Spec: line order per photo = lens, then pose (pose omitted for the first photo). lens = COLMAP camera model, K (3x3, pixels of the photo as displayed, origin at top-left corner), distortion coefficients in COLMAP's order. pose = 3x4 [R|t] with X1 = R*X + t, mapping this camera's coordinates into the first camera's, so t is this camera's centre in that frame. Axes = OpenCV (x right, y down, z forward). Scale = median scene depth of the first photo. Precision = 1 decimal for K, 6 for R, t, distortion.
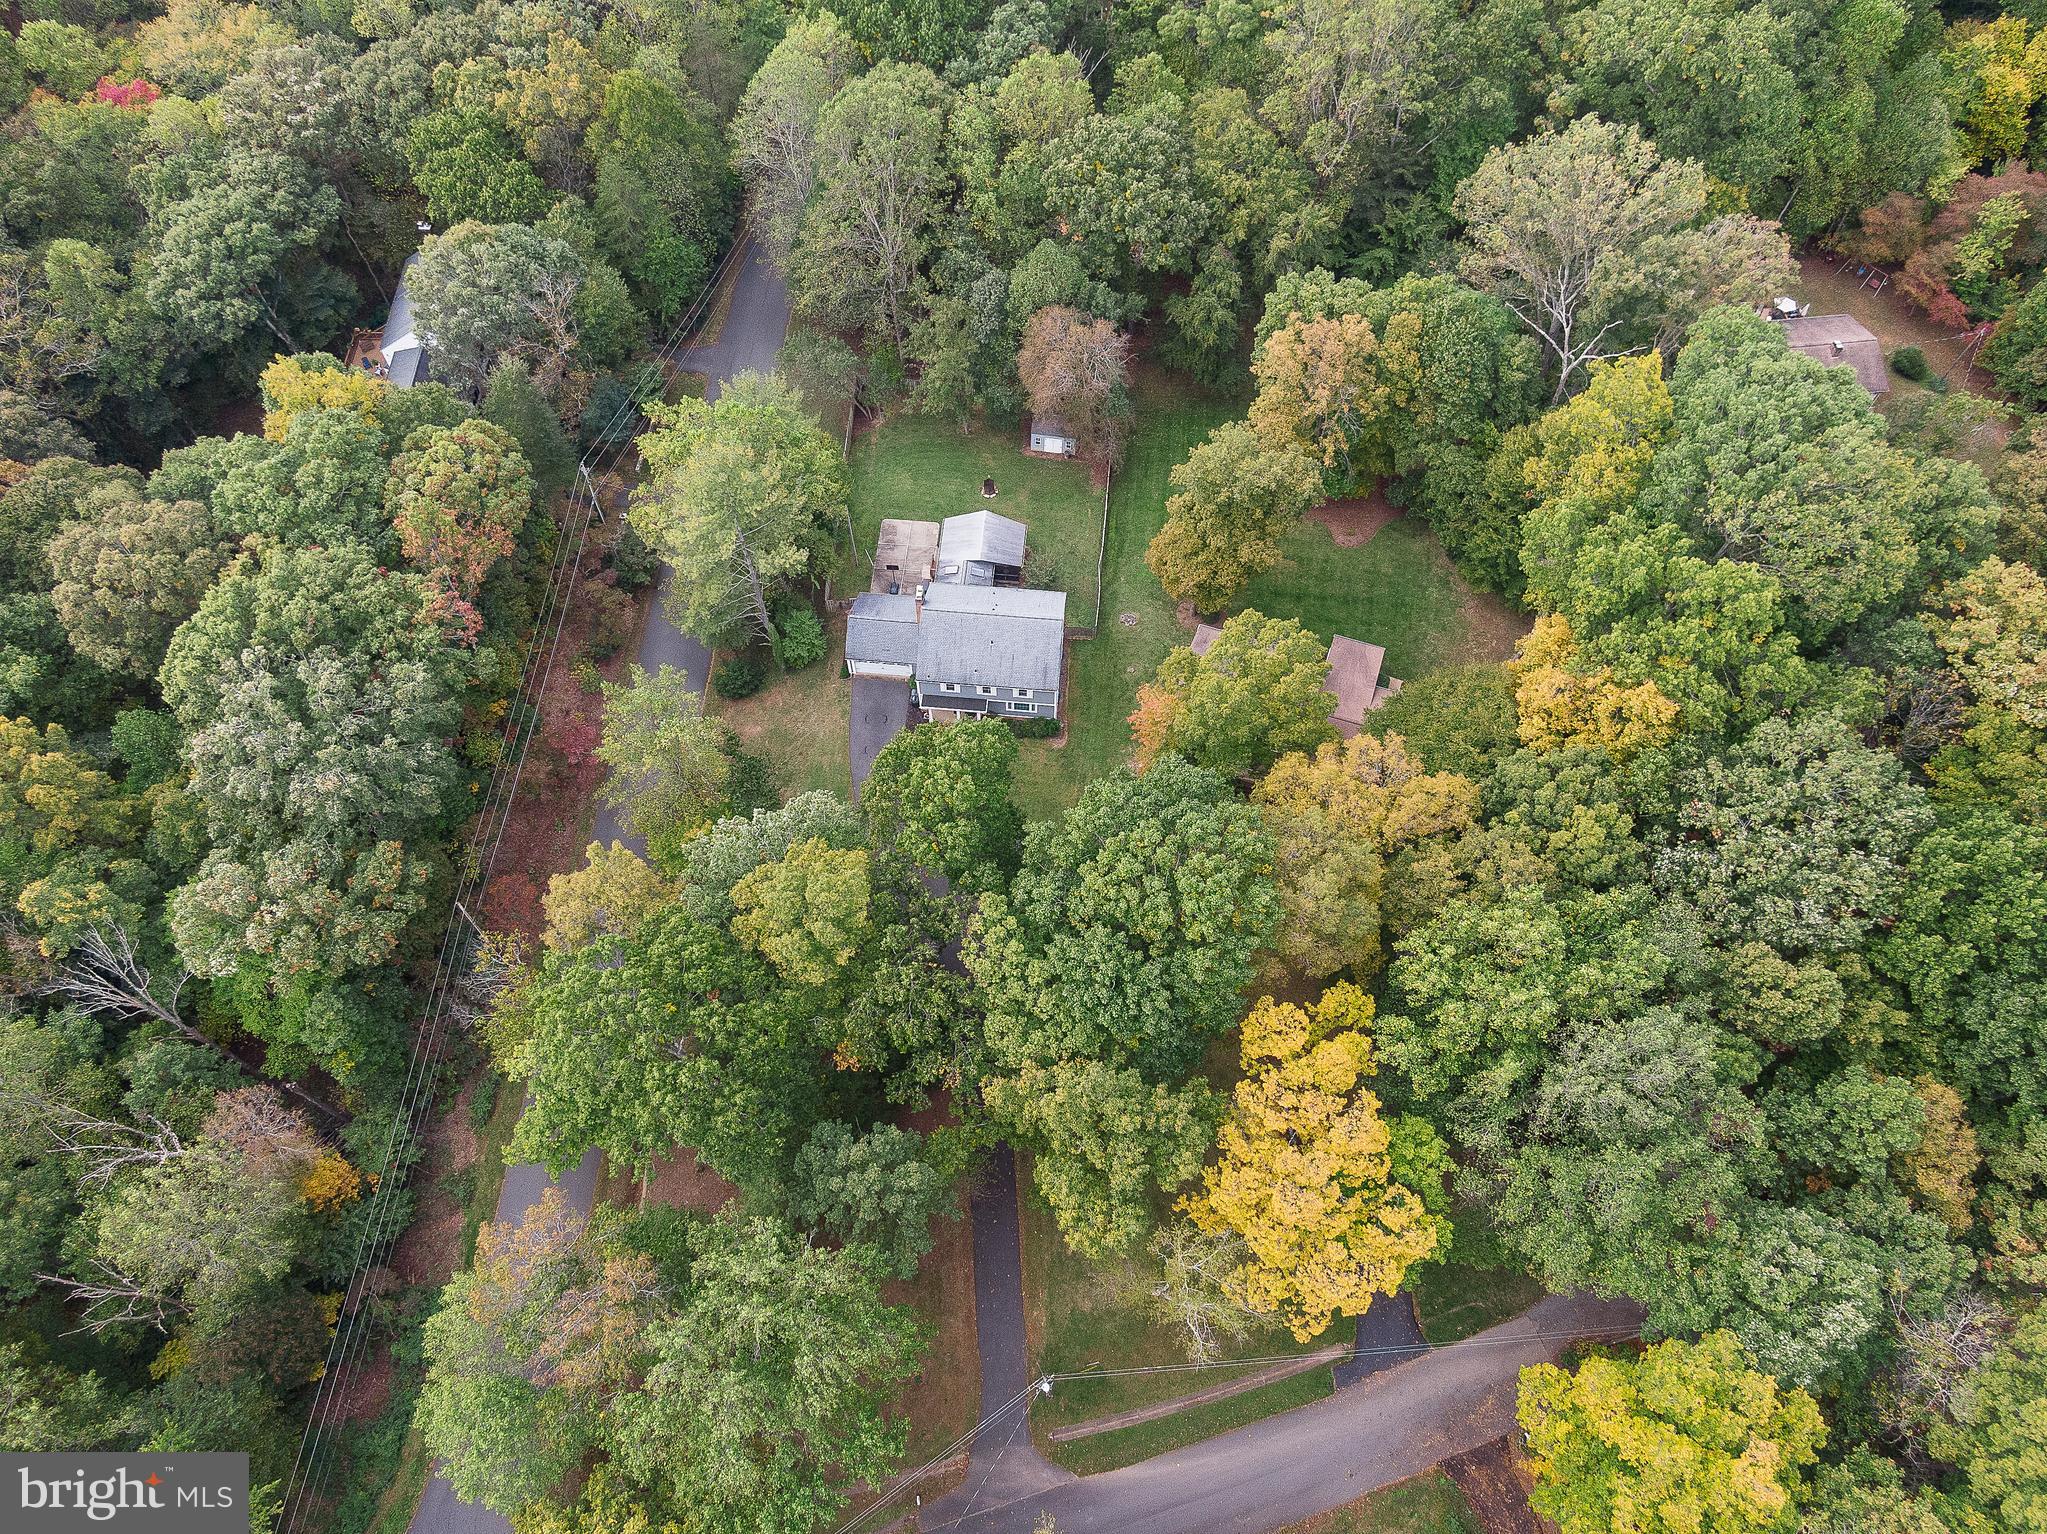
lens RADIAL K [[1452.8, 0, 1023.5], [0, 1452.8, 767.0], [0, 0, 1]] dist [0.035274, -0.053180]
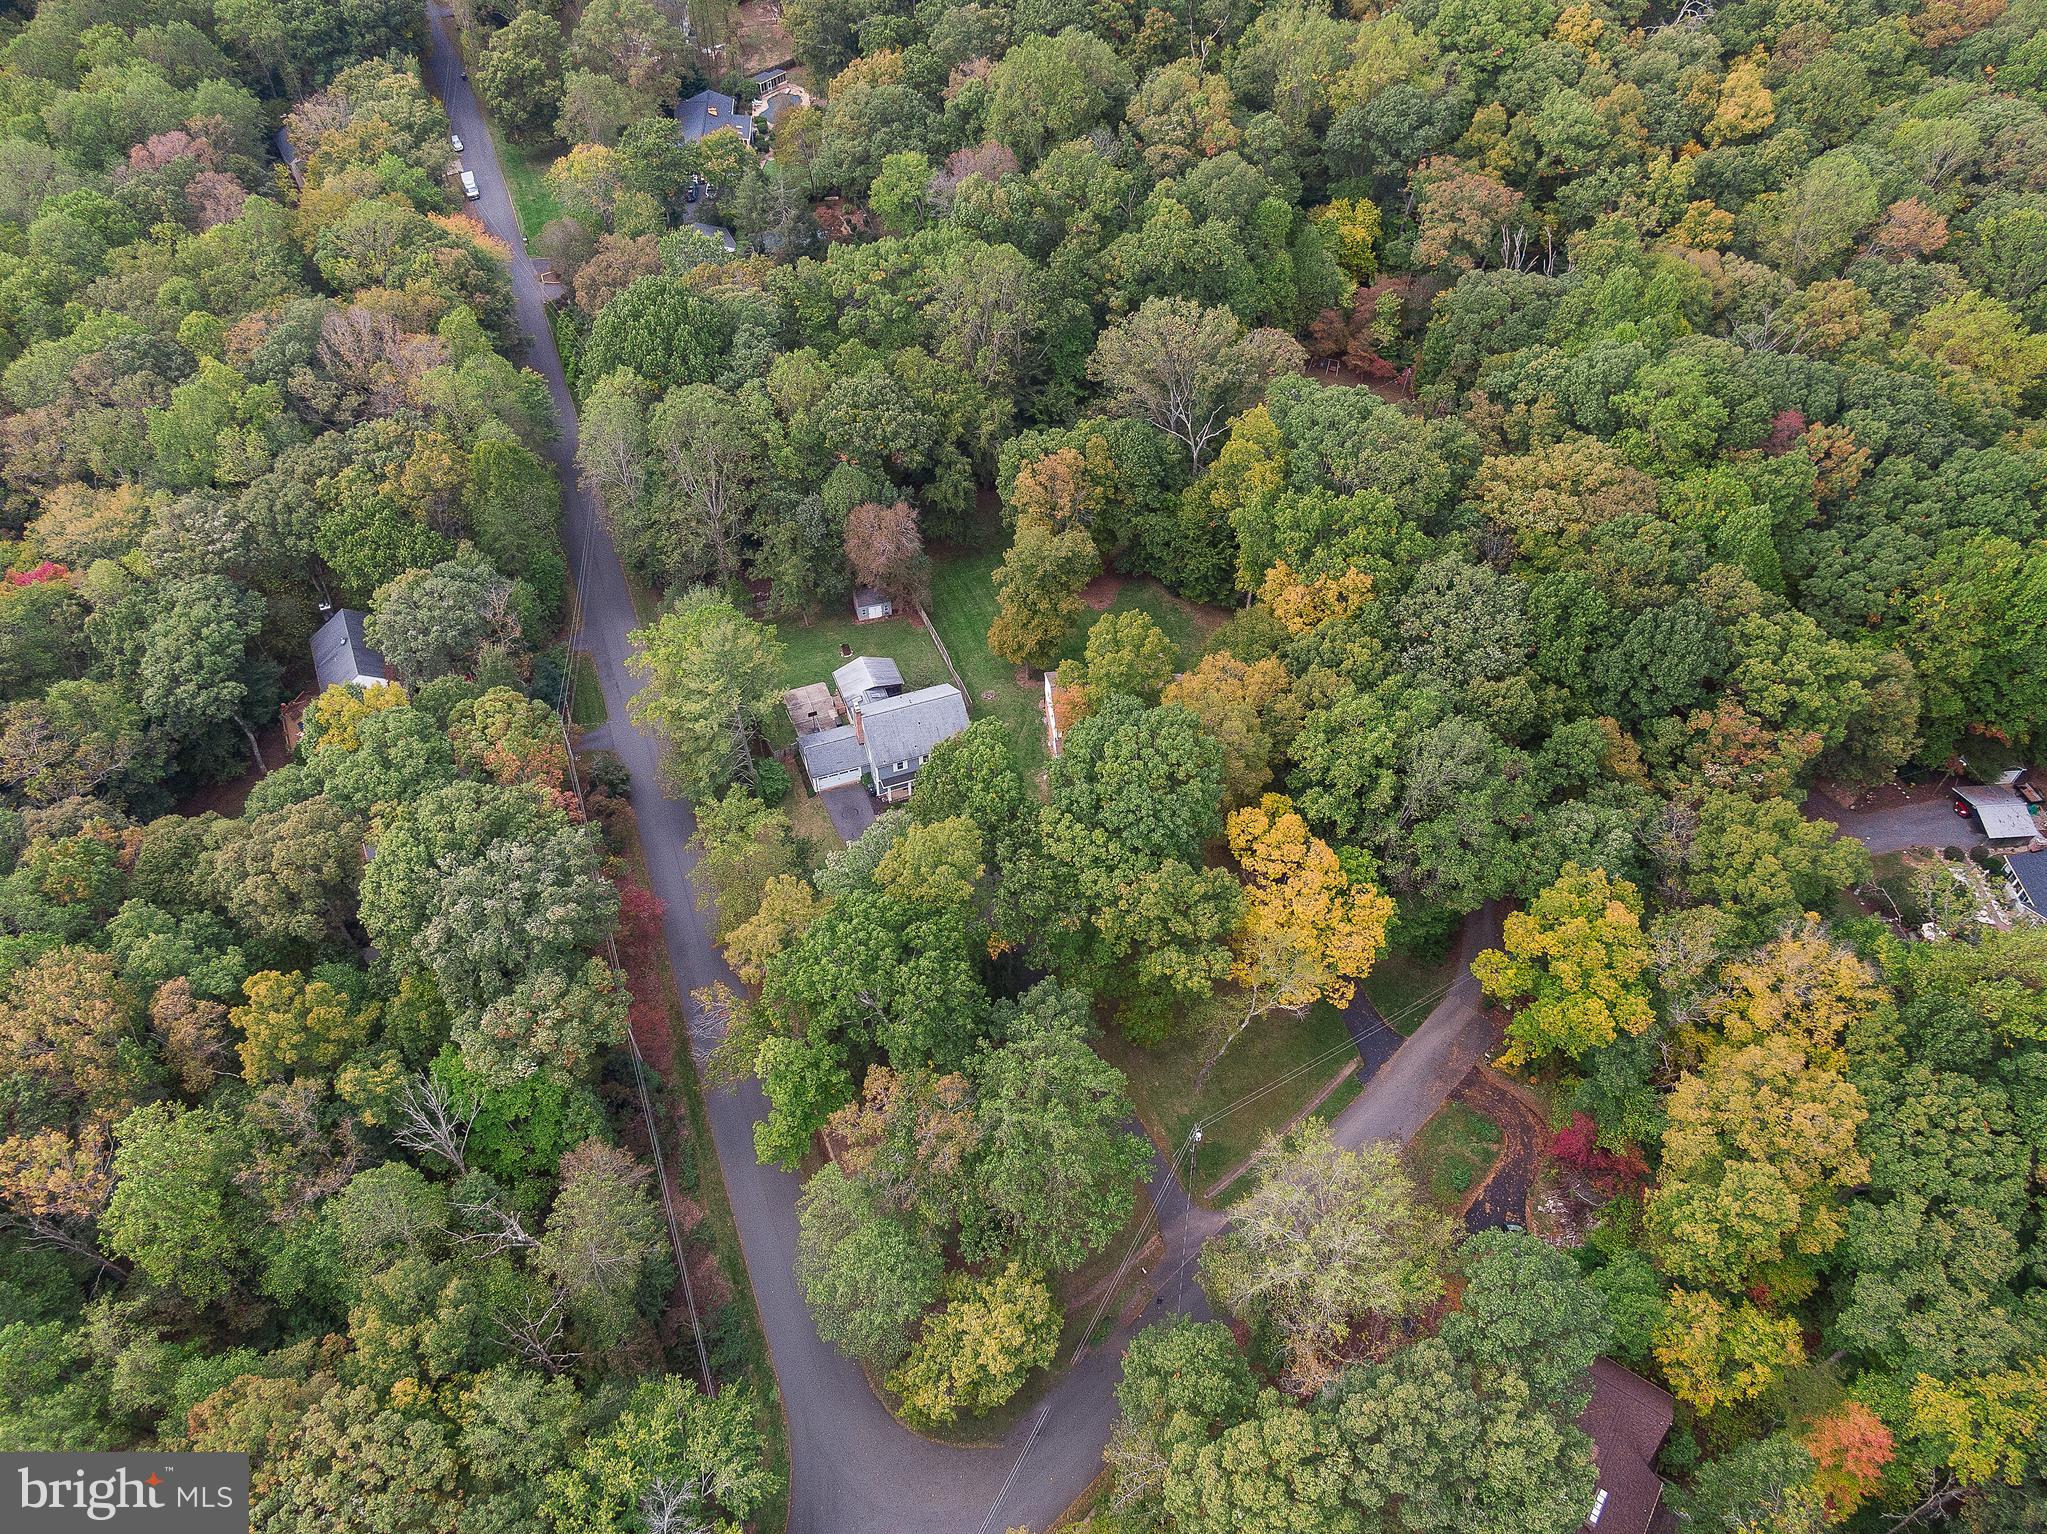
lens RADIAL K [[1452.8, 0, 1023.5], [0, 1452.8, 767.0], [0, 0, 1]] dist [0.035274, -0.053180]
pose [[0.900642, -0.318964, 0.295138, -0.338584], [0.376356, 0.912060, -0.162795, 0.204425], [-0.217258, 0.257697, 0.941484, -0.293628]]
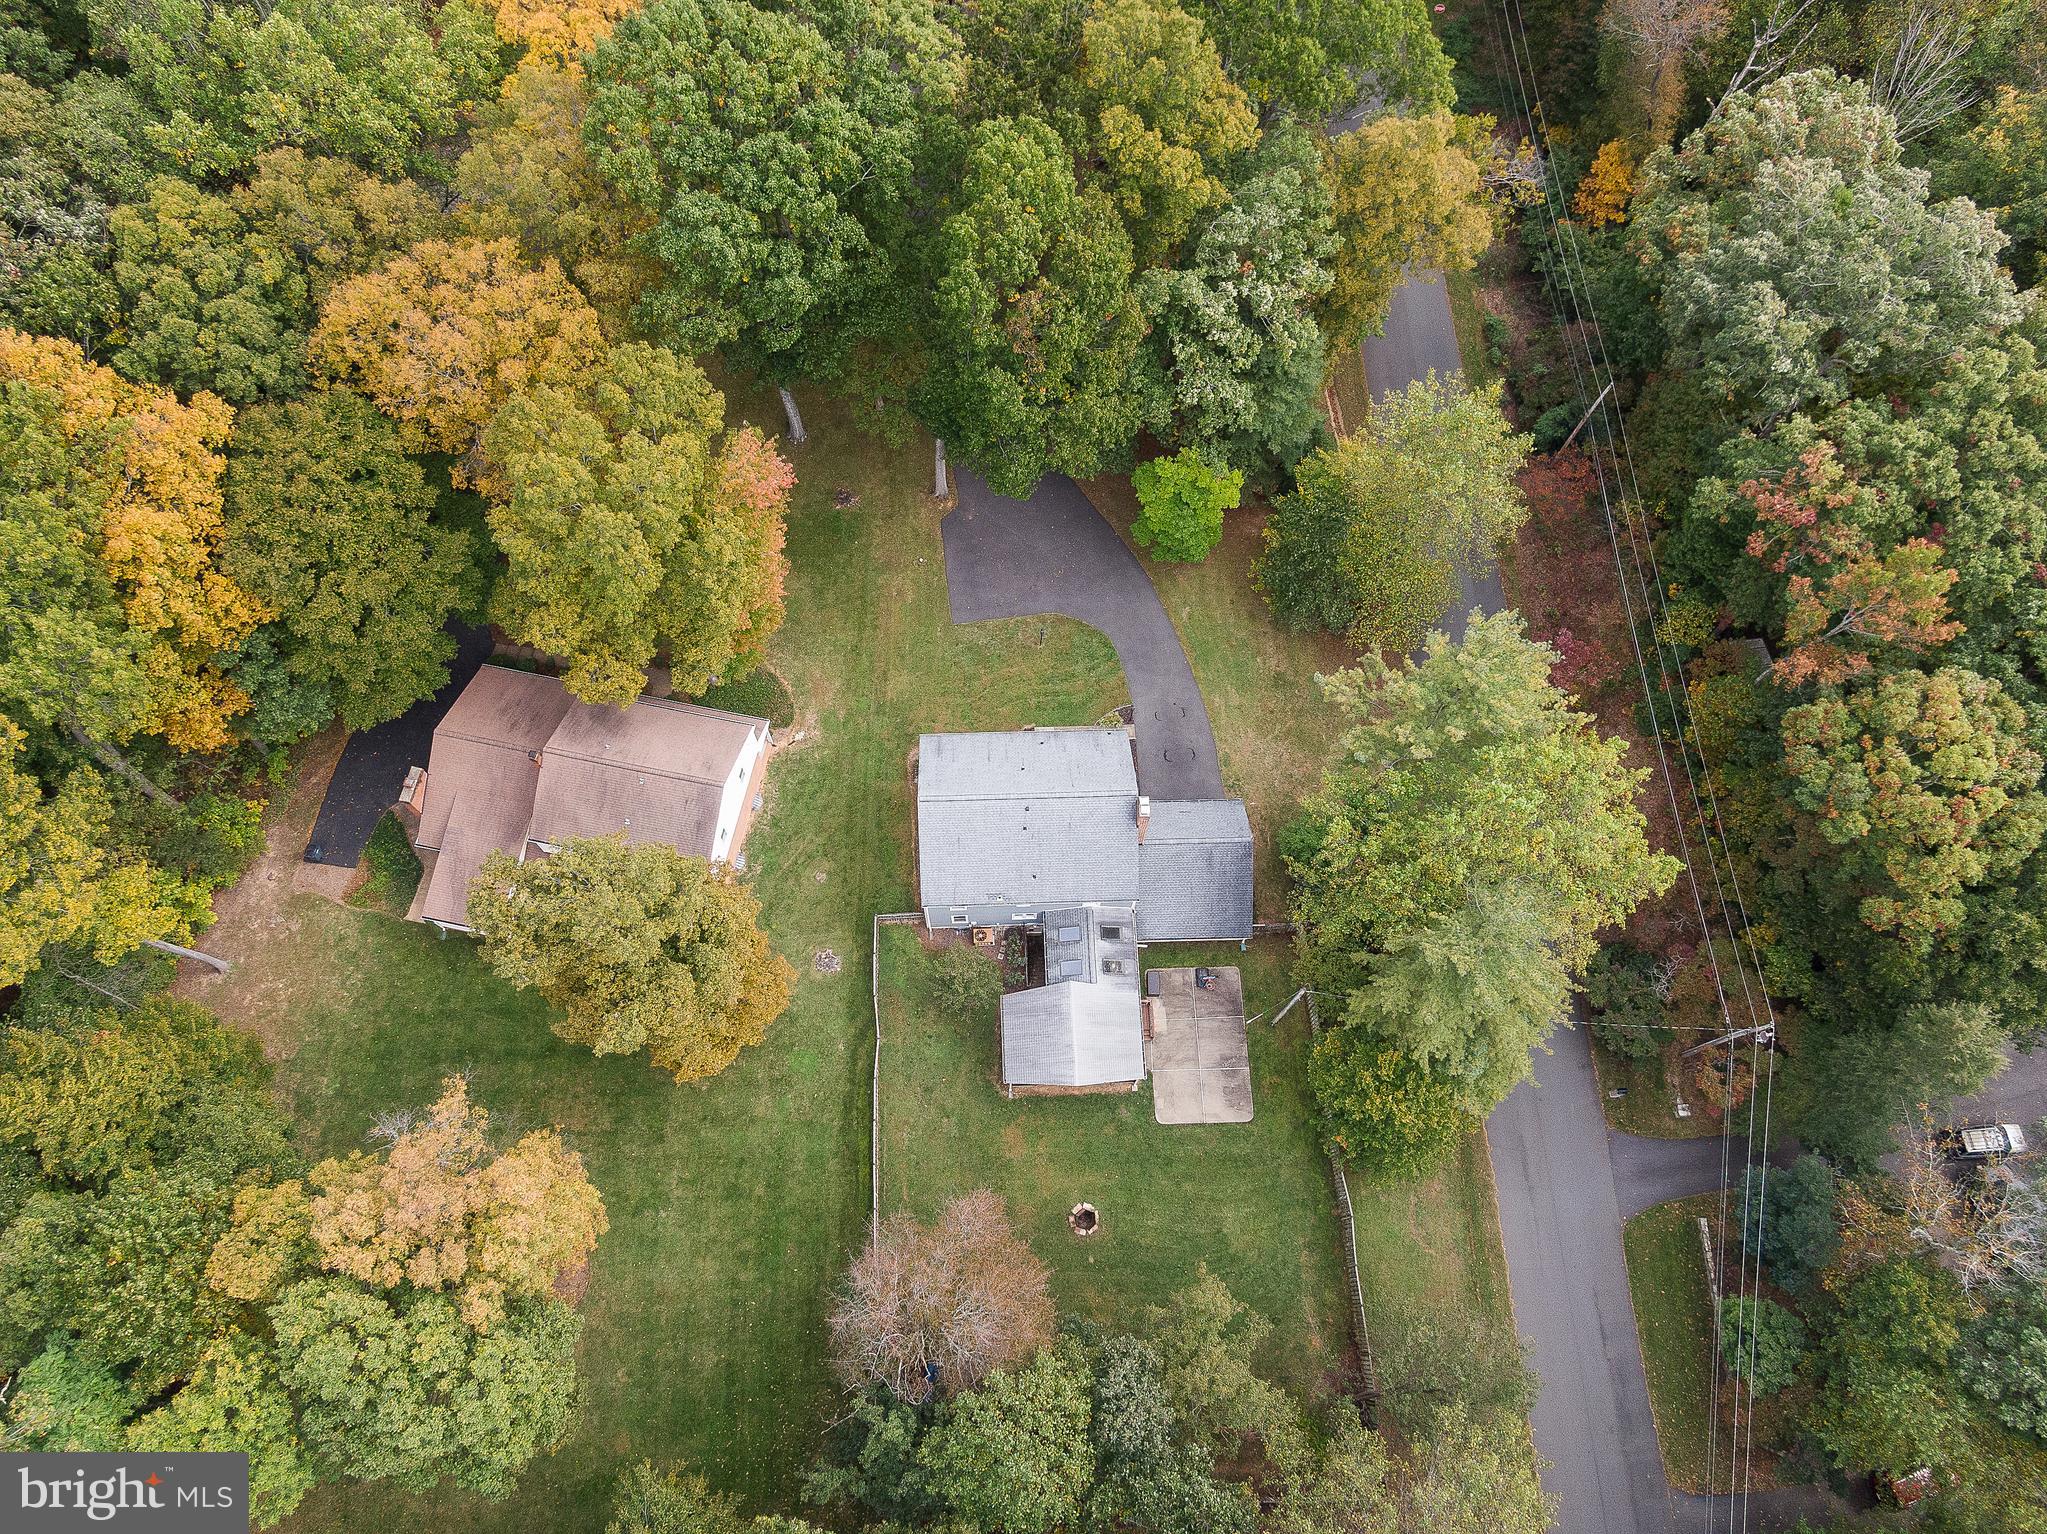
lens RADIAL K [[1452.8, 0, 1023.5], [0, 1452.8, 767.0], [0, 0, 1]] dist [0.035274, -0.053180]
pose [[-0.991341, 0.117671, -0.058279, 0.014296], [-0.120093, -0.632946, 0.764825, -0.568456], [0.053110, 0.765201, 0.641597, 0.551633]]
